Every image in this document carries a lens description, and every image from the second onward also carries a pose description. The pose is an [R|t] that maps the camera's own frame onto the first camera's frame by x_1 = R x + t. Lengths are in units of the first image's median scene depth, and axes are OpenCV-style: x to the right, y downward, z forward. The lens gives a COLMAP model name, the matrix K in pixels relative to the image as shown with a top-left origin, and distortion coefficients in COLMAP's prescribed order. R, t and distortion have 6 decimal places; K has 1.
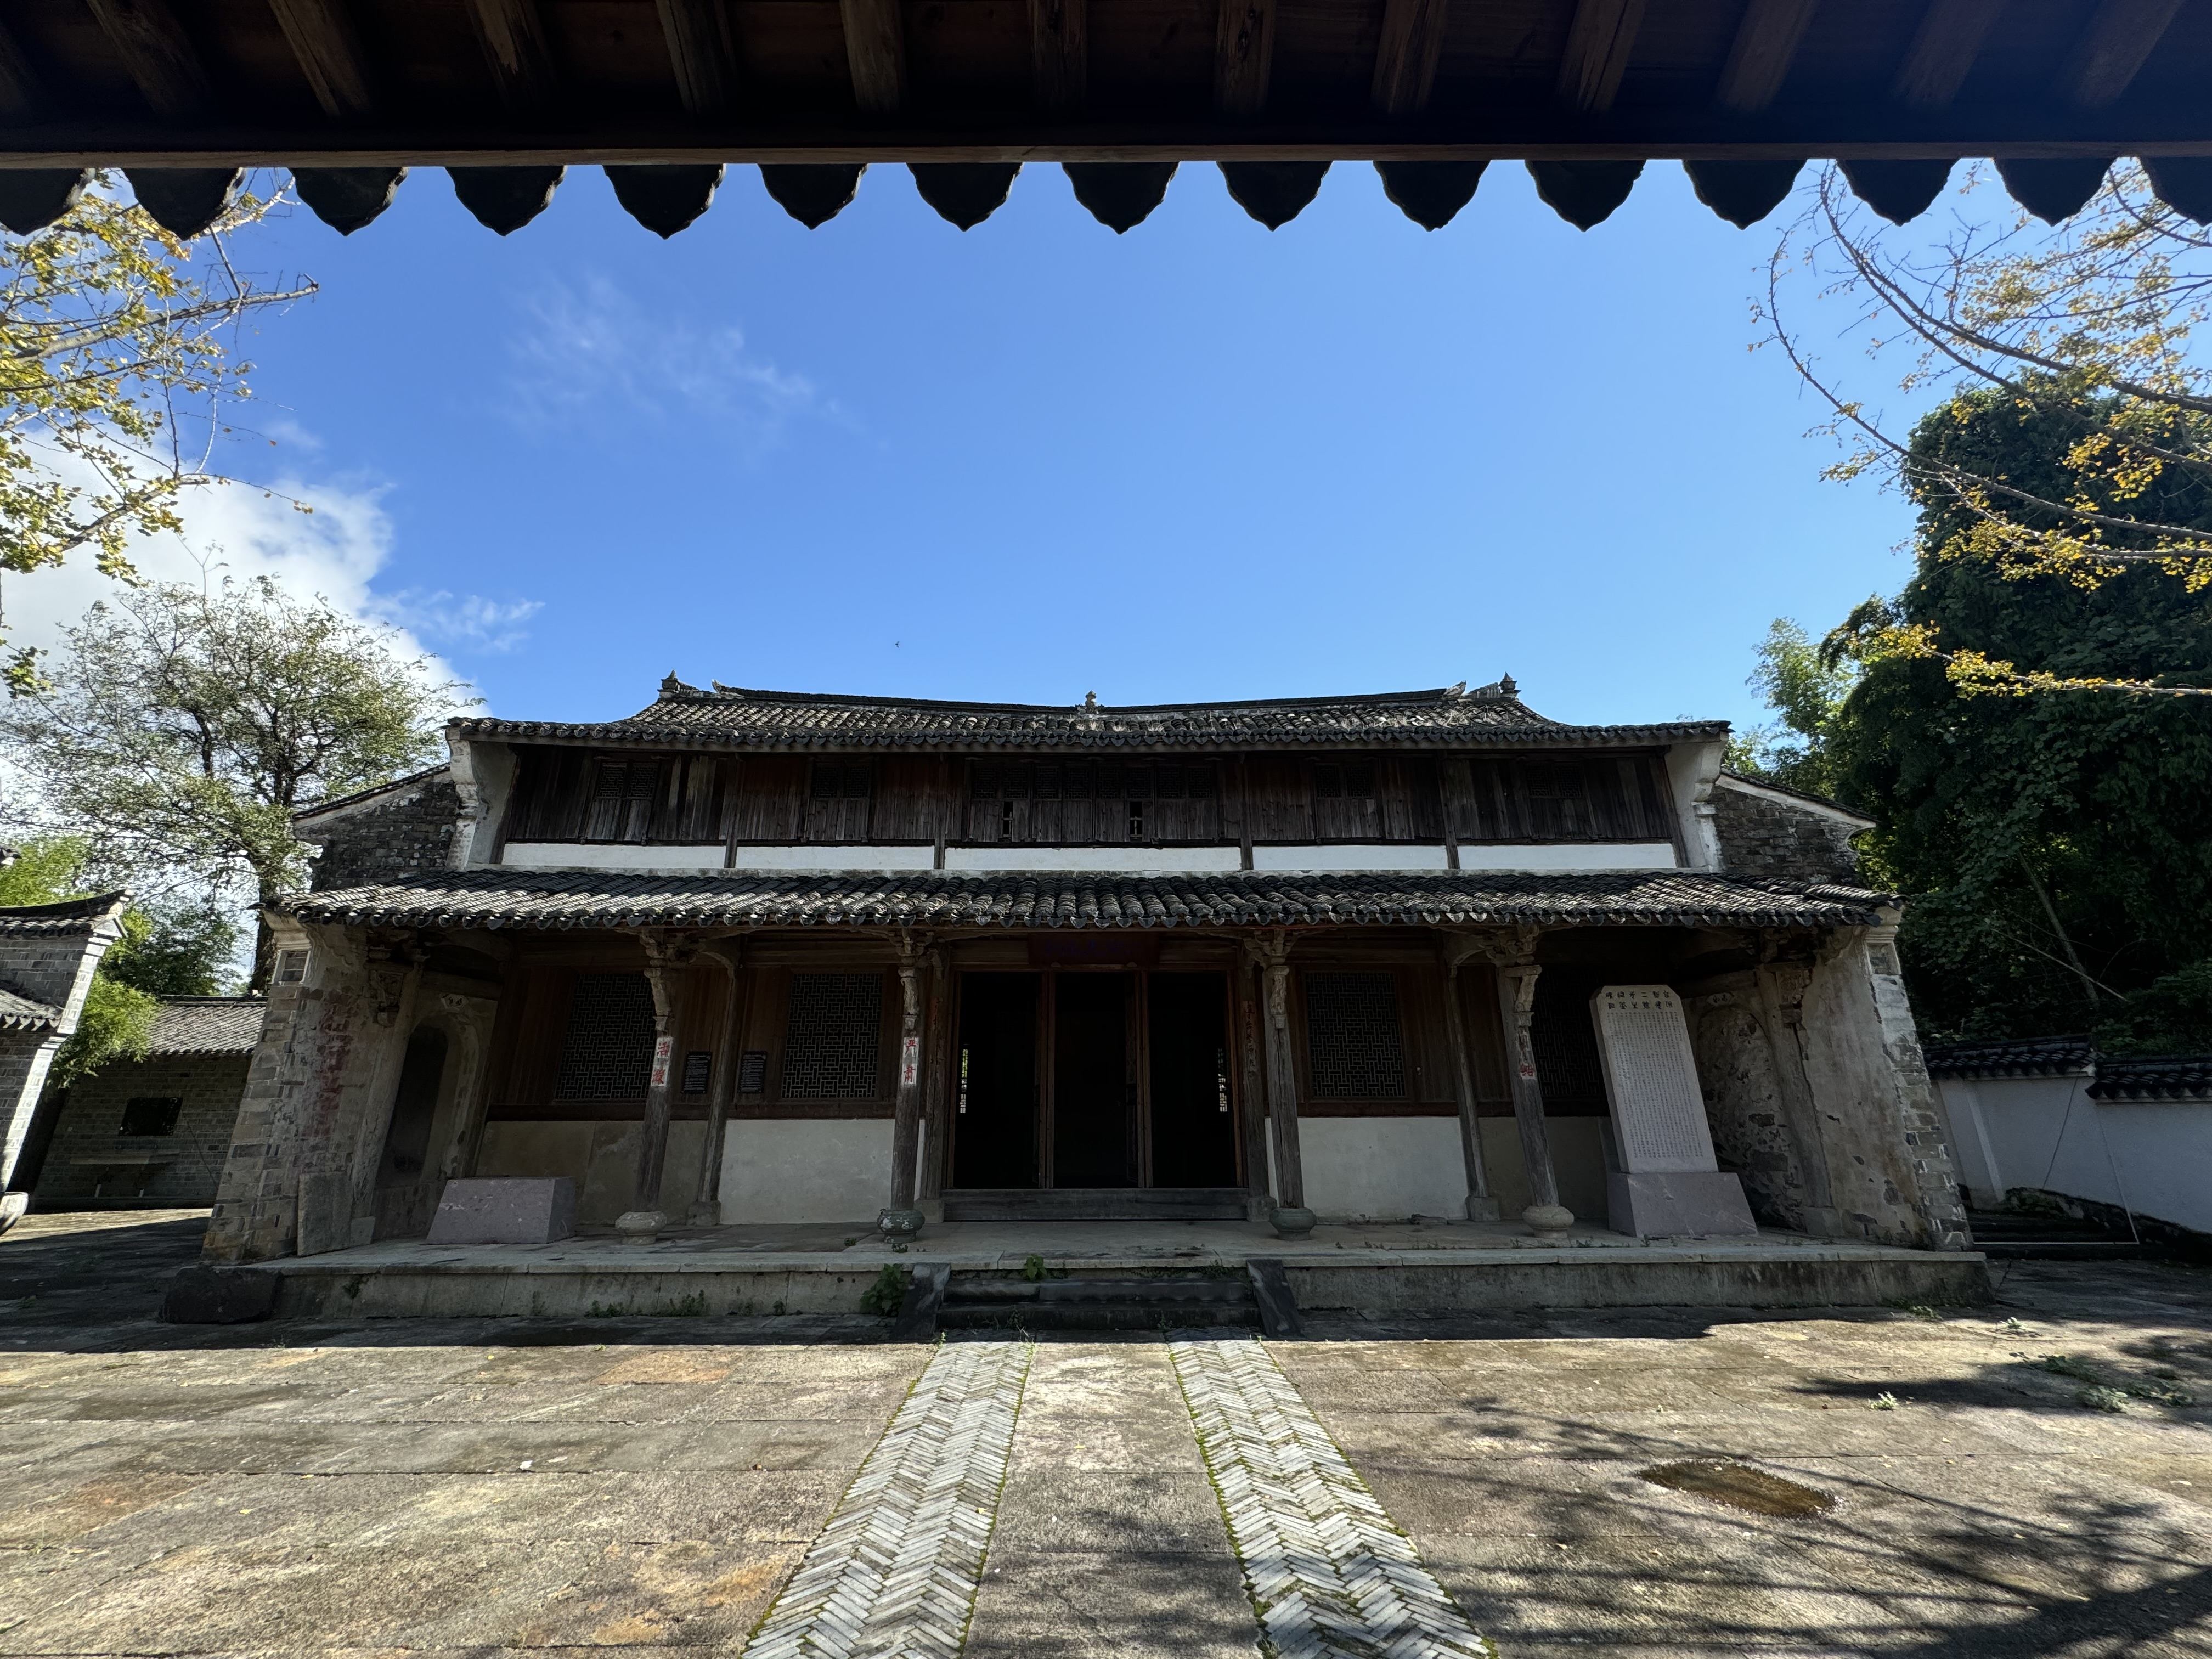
lens RADIAL K [[911.7, 0, 1106.0], [0, 911.7, 829.5], [0, 0, 1]] dist [-0.001678, -0.000086]
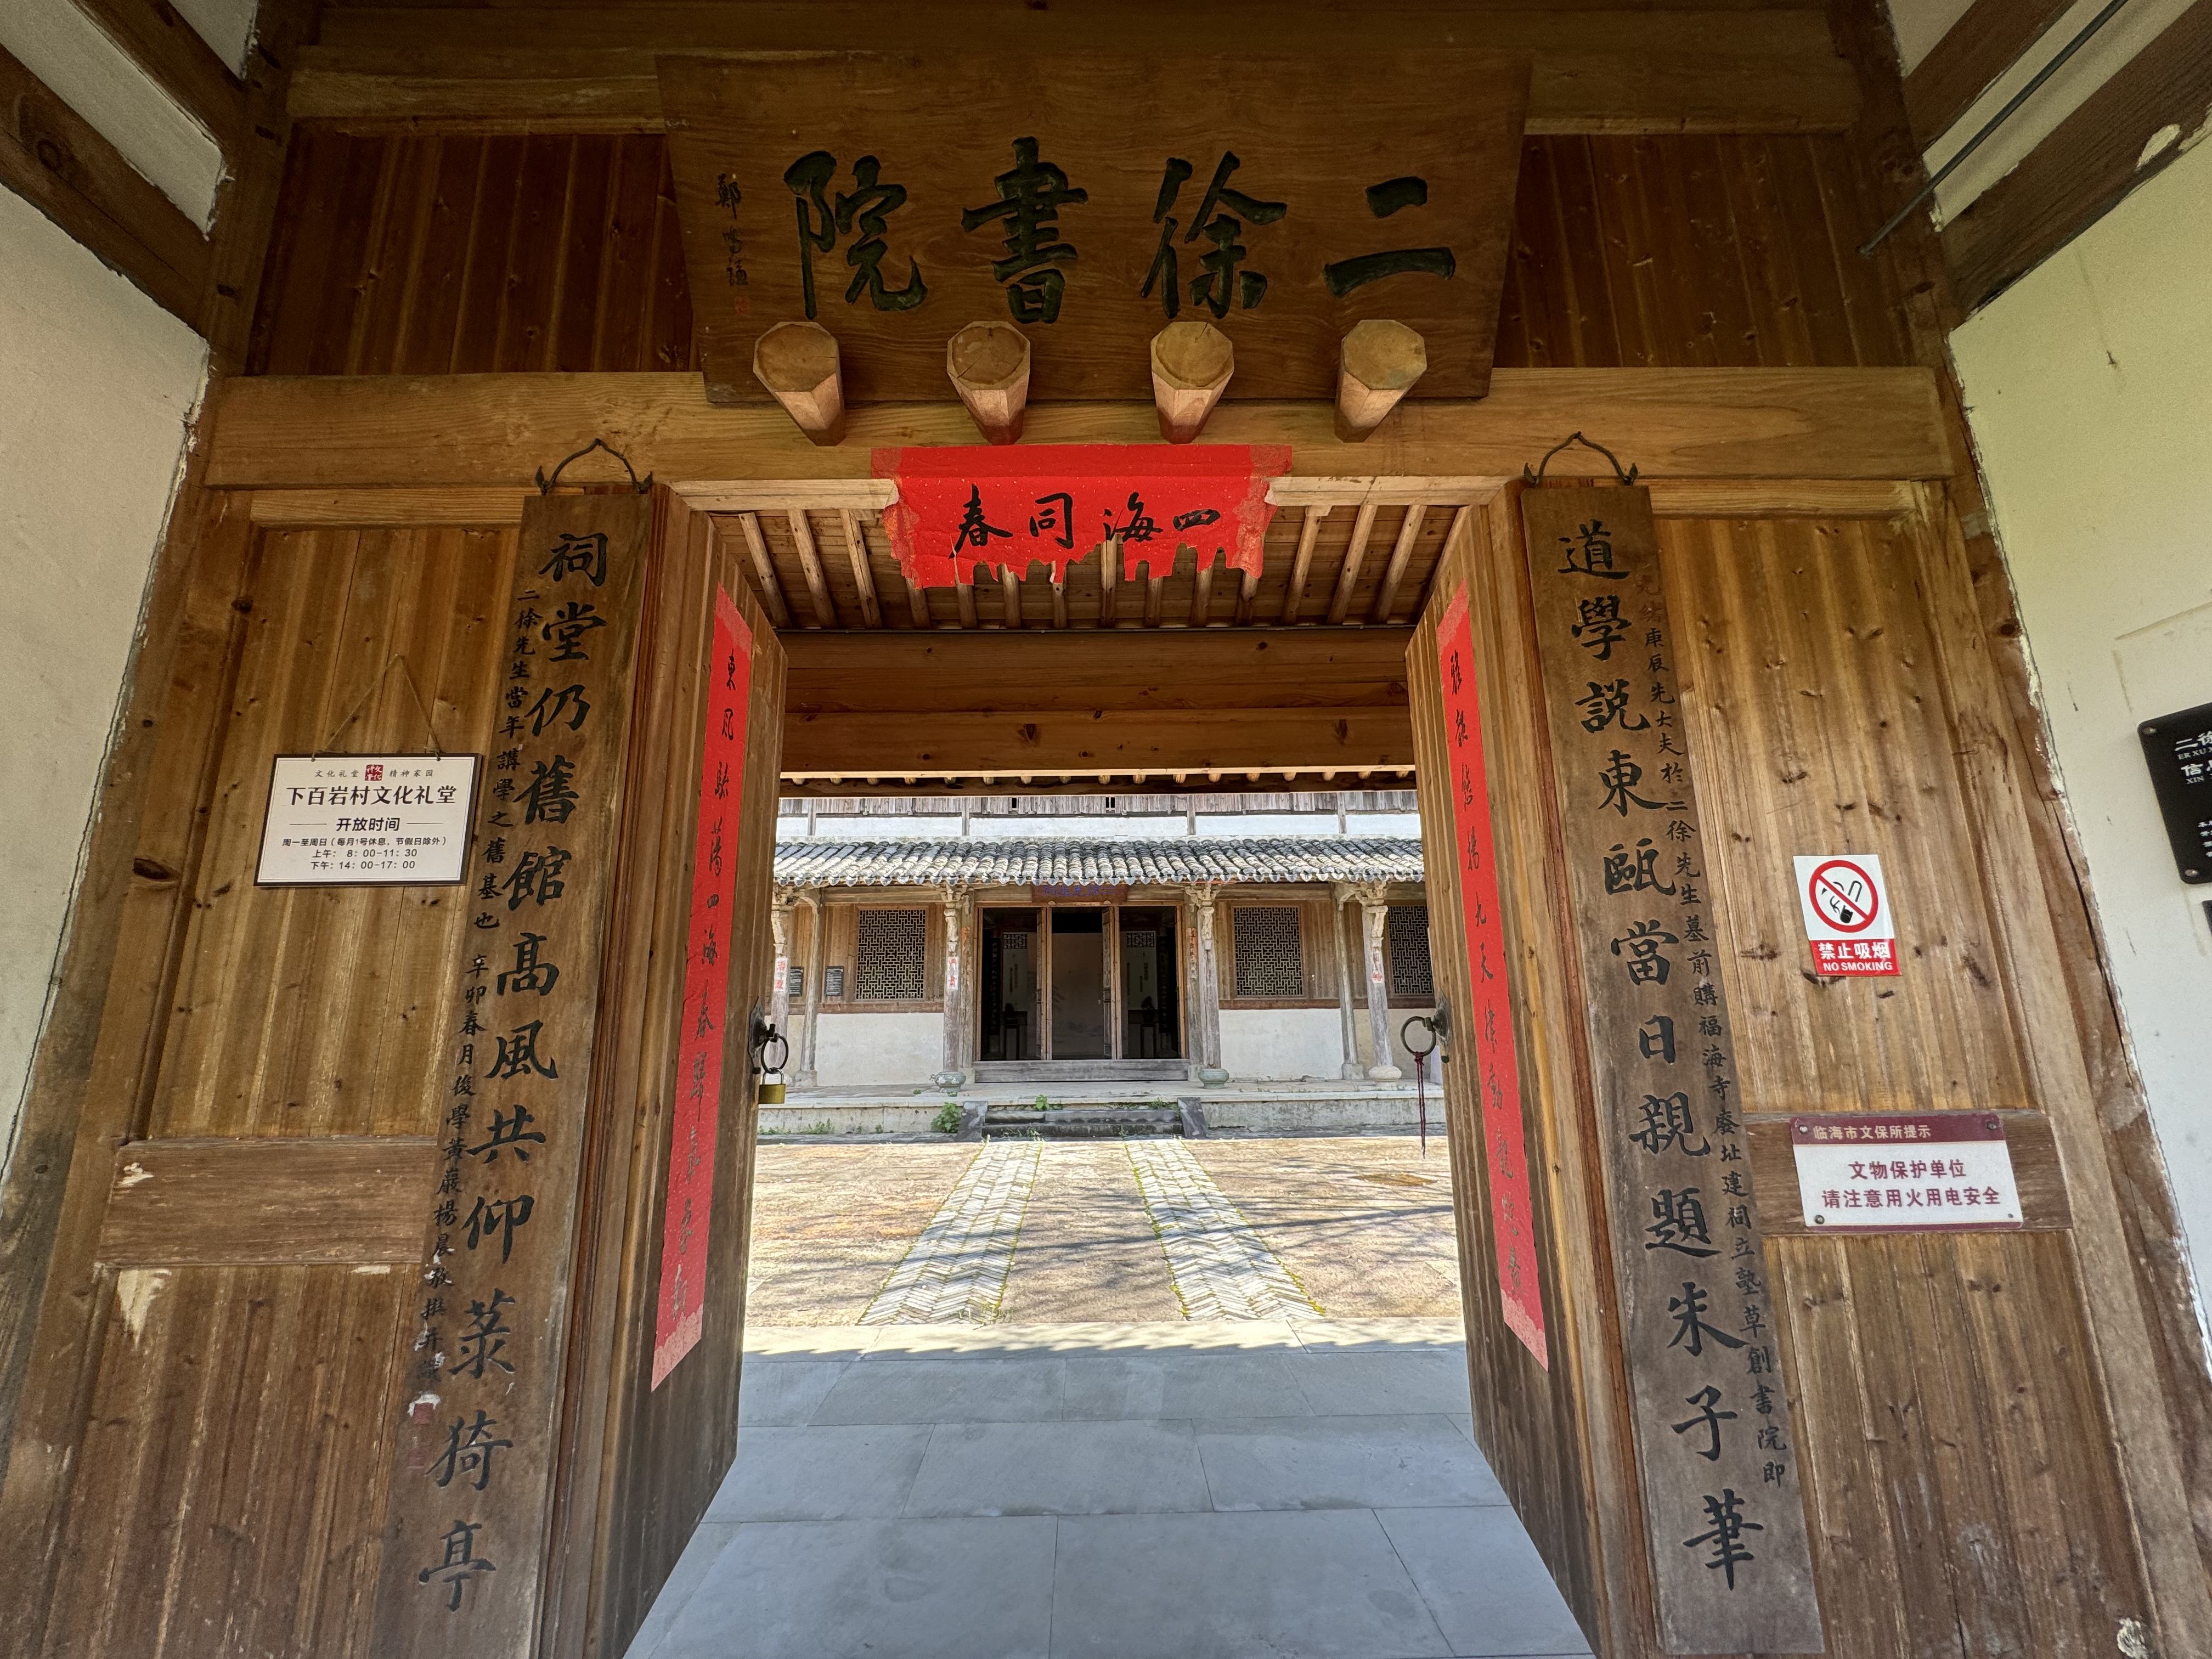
lens RADIAL K [[911.7, 0, 1106.0], [0, 911.7, 829.5], [0, 0, 1]] dist [-0.001678, -0.000086]
pose [[0.999917, -0.003854, 0.012304, 0.011775], [0.002582, 0.994809, 0.101728, -0.120237], [-0.012633, -0.101688, 0.994736, -0.422228]]
